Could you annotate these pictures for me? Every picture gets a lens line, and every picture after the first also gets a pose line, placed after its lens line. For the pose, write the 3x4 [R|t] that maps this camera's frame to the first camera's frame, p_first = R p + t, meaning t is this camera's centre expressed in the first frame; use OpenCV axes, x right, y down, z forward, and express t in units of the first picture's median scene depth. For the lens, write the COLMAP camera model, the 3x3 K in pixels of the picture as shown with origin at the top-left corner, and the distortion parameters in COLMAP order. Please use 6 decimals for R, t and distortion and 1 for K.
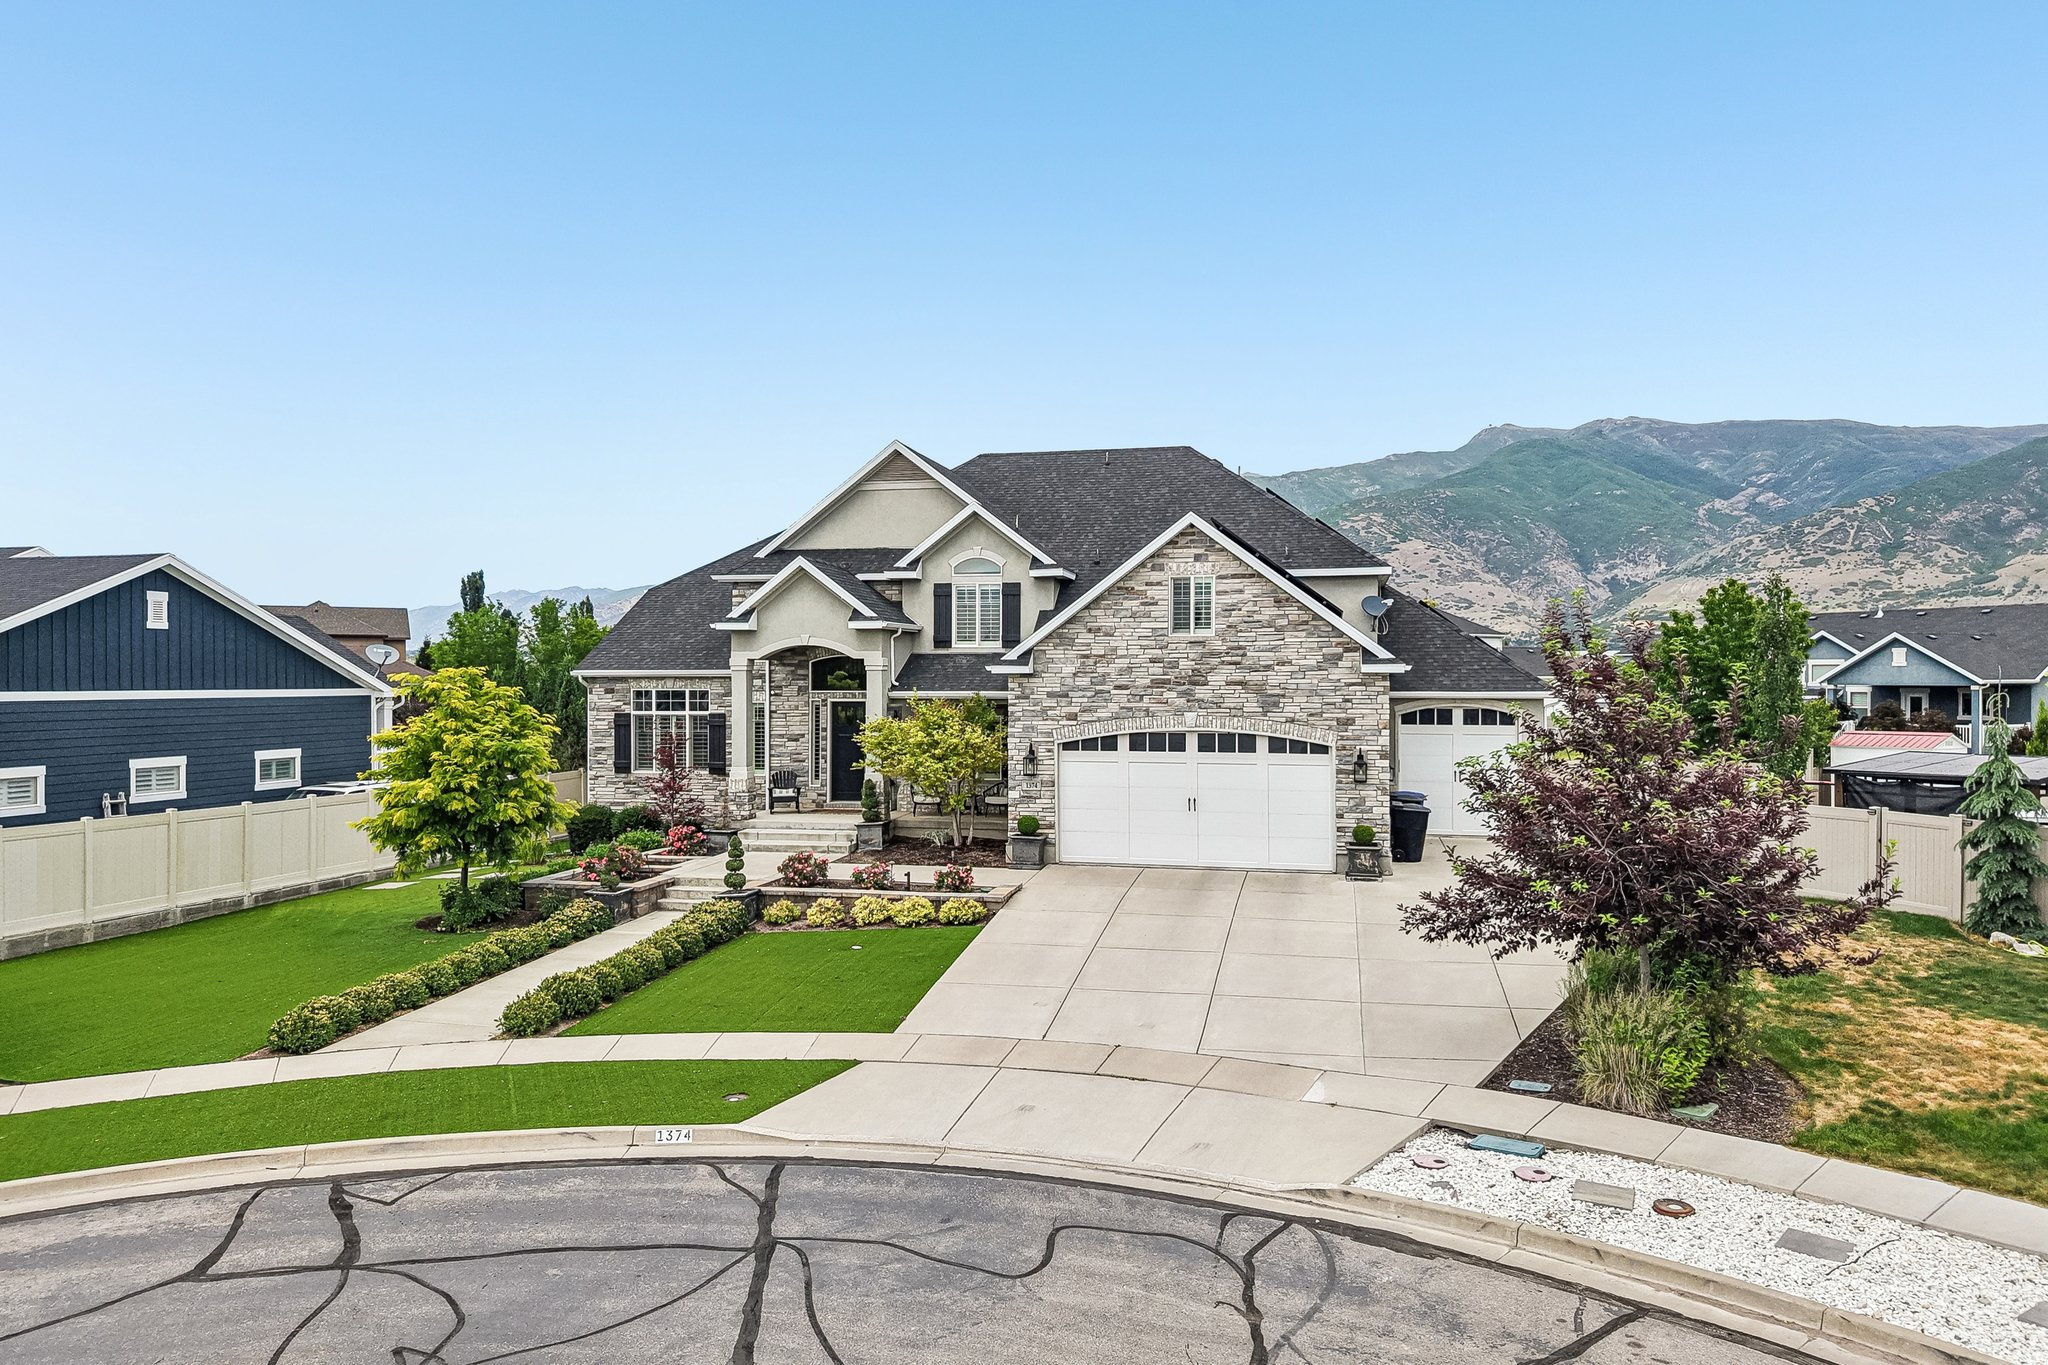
lens RADIAL K [[1386.1, 0, 1028.0], [0, 1386.1, 668.7], [0, 0, 1]] dist [0.066612, -0.088588]
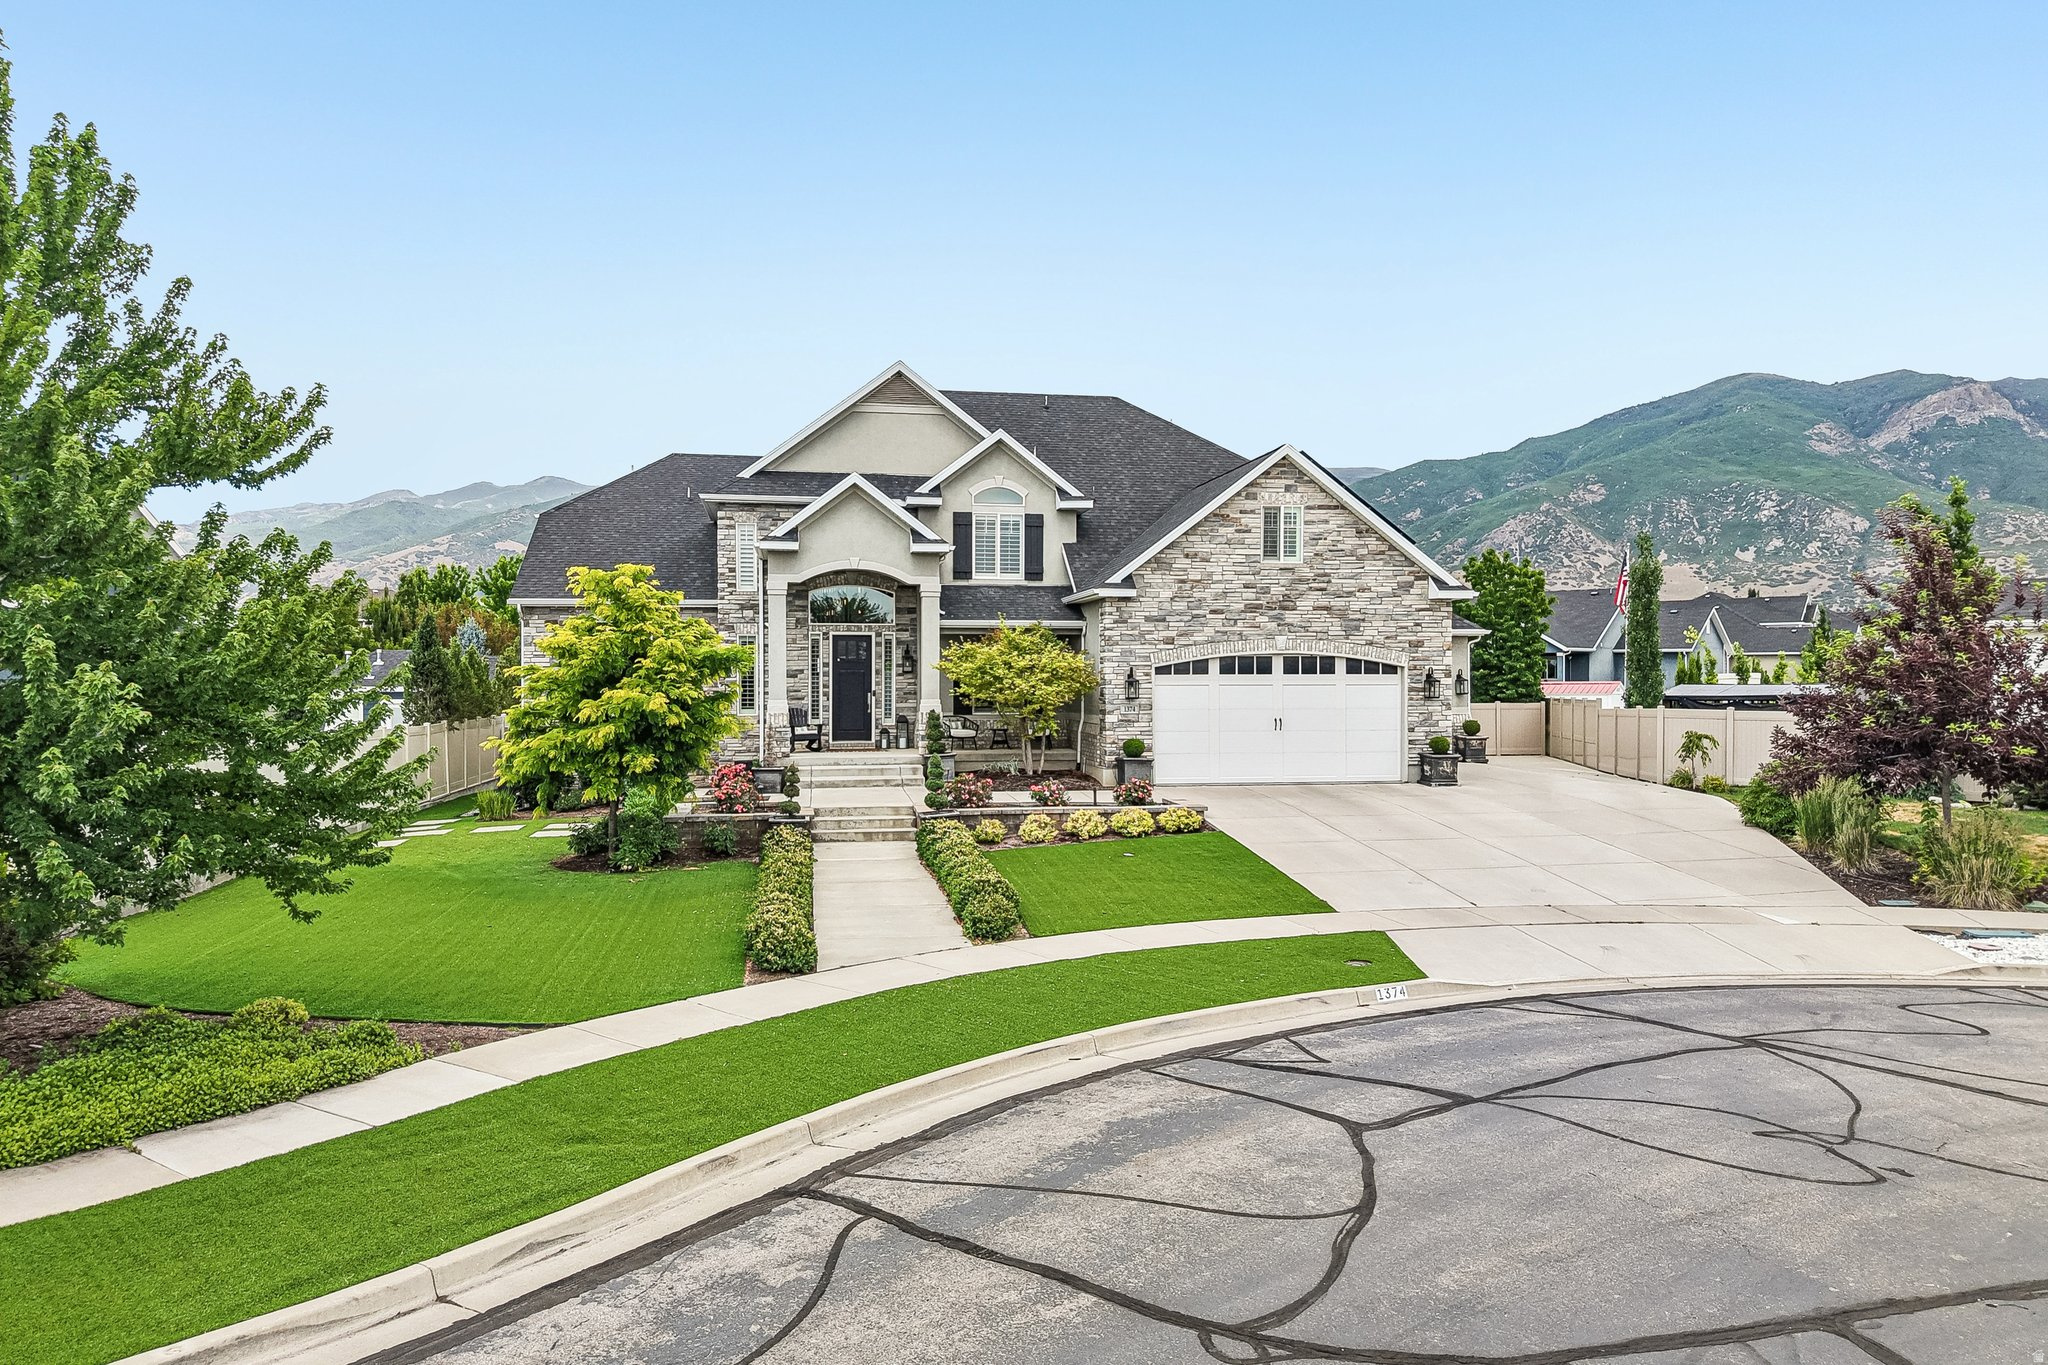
lens RADIAL K [[1380.8, 0, 1029.7], [0, 1380.8, 683.4], [0, 0, 1]] dist [0.009291, -0.005247]
pose [[0.925334, -0.002616, 0.379145, -0.453906], [-0.001648, 0.999939, 0.010922, 0.056245], [-0.379150, -0.010732, 0.925273, 0.105533]]
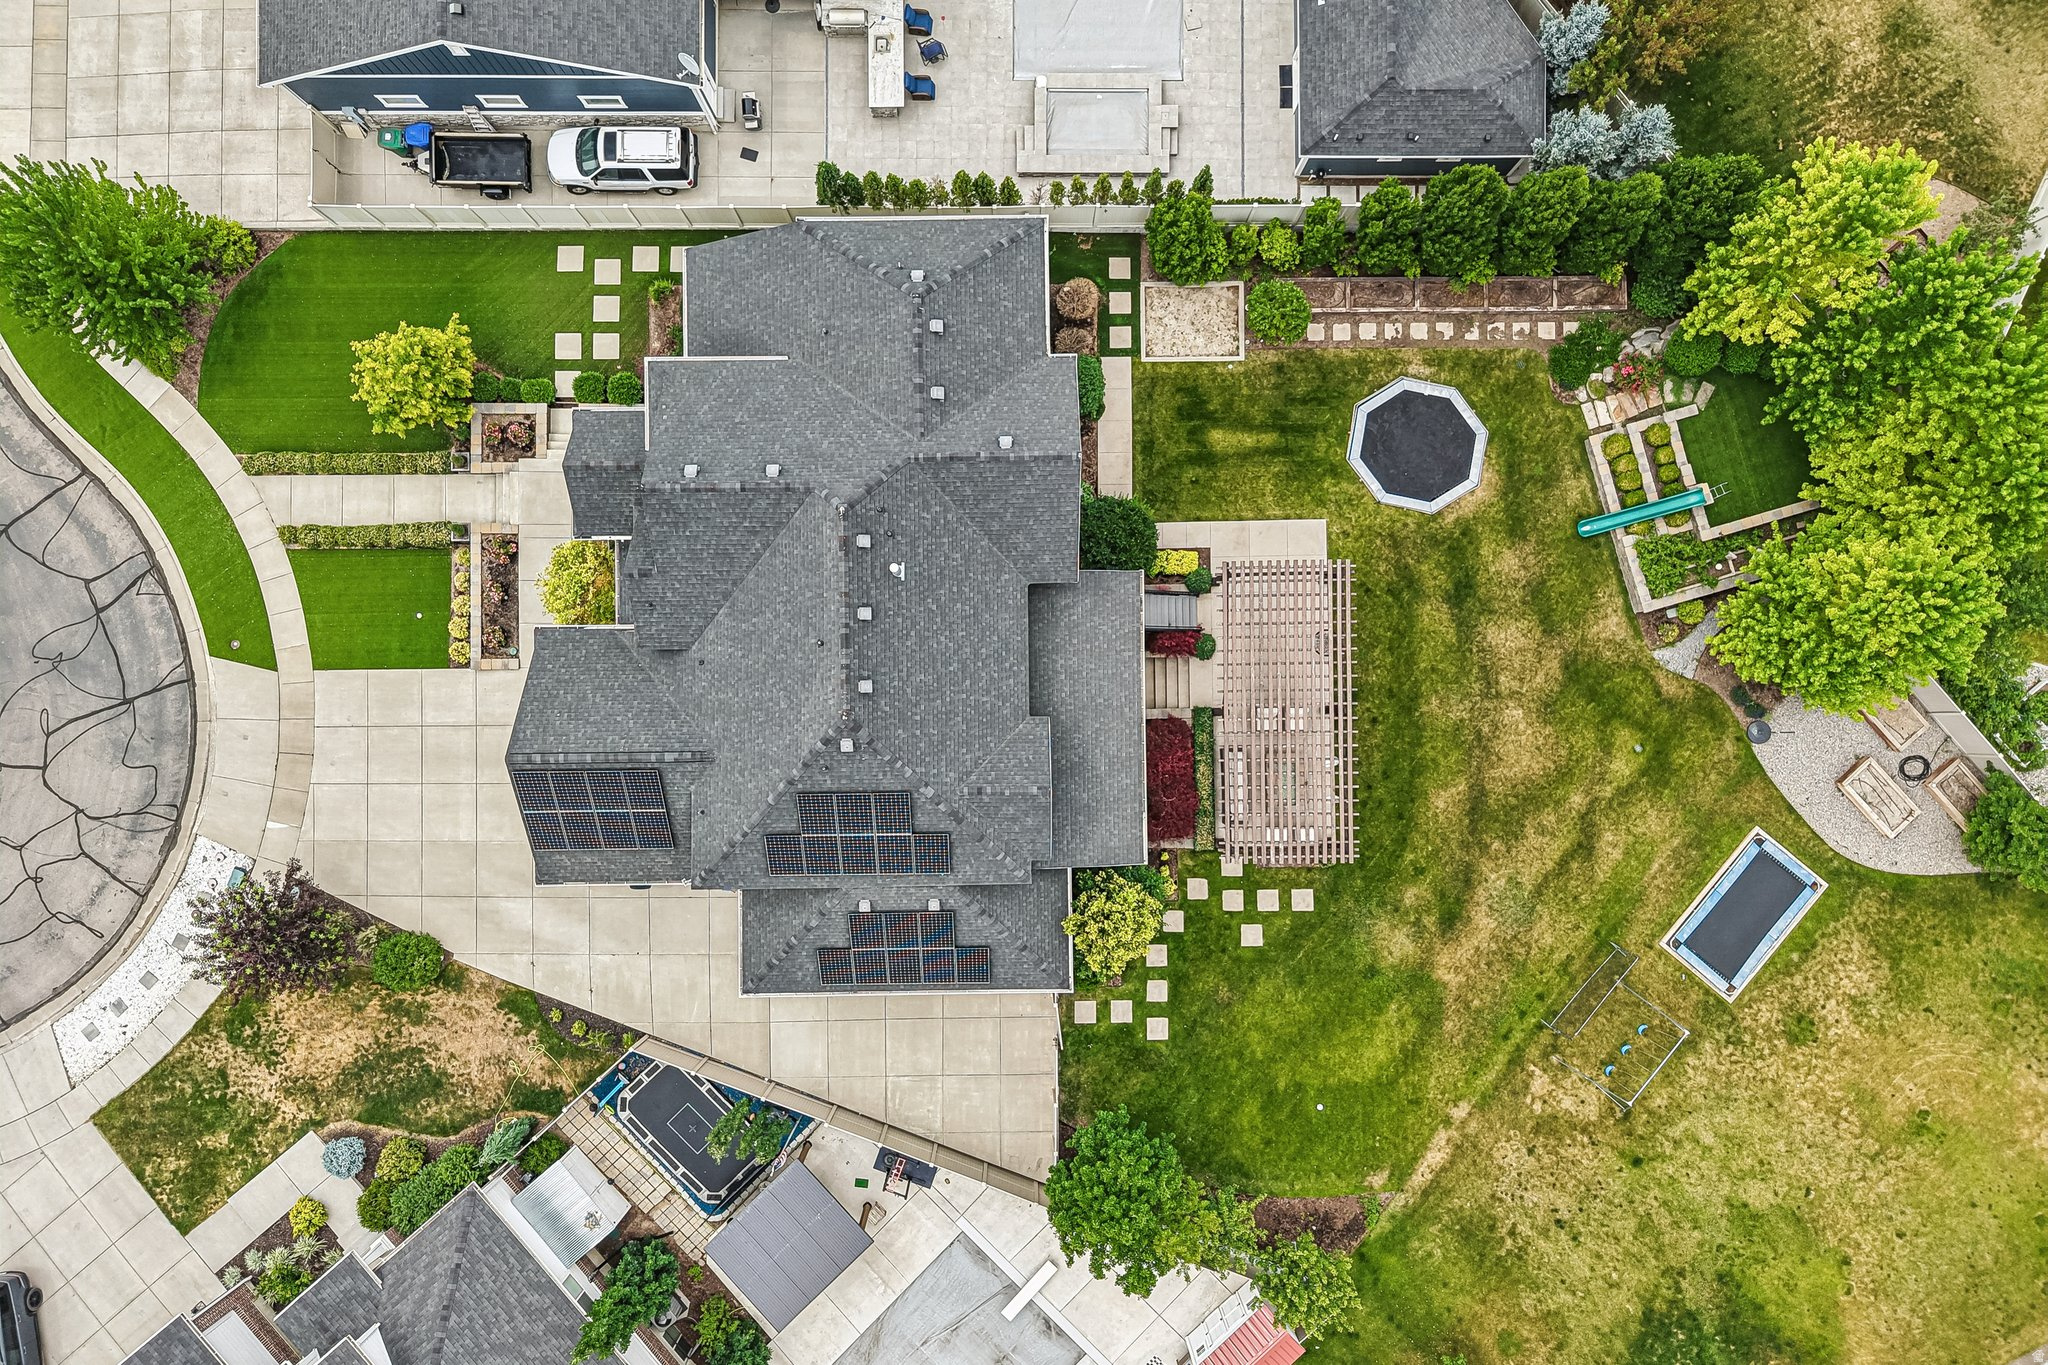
lens RADIAL K [[1395.5, 0, 1032.8], [0, 1395.5, 683.4], [0, 0, 1]] dist [-0.002621, 0.003557]
pose [[0.222448, 0.974907, -0.008541, 0.170903], [-0.004622, 0.009815, 0.999941, -1.612505], [0.974934, -0.222395, 0.006690, 1.540227]]
